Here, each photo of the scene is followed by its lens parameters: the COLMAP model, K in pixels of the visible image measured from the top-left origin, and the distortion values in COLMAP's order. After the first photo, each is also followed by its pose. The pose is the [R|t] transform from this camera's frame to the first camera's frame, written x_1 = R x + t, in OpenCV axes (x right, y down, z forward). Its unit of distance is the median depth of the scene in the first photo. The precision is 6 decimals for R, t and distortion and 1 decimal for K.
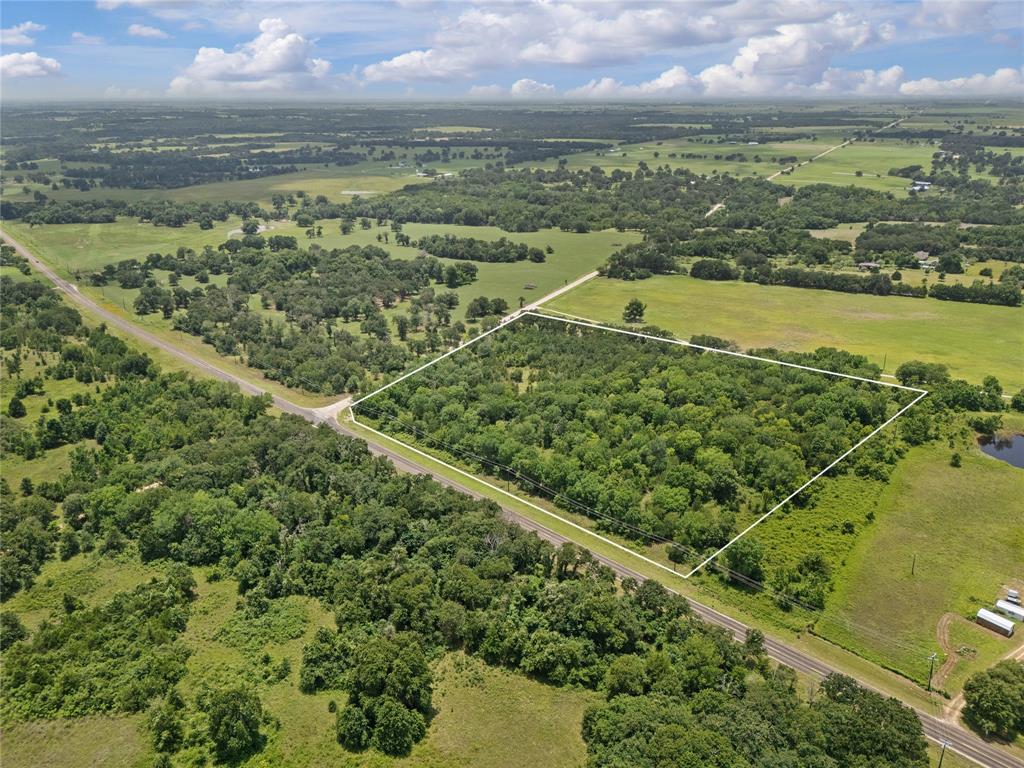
lens RADIAL K [[713.4, 0, 512.0], [0, 713.4, 384.0], [0, 0, 1]] dist [0.035362, -0.026260]
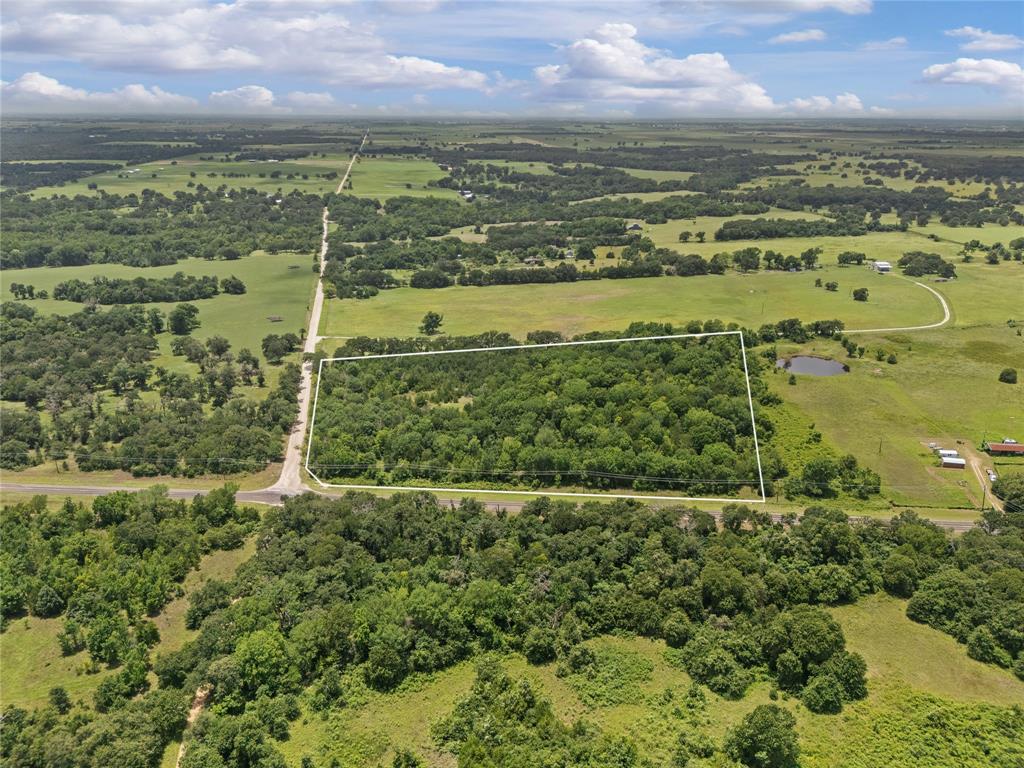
lens RADIAL K [[713.4, 0, 512.0], [0, 713.4, 384.0], [0, 0, 1]] dist [0.035362, -0.026260]
pose [[0.790923, -0.206127, 0.576153, -0.258860], [0.218751, 0.974581, 0.048376, -0.031147], [-0.571480, 0.087772, 0.815909, 0.078945]]
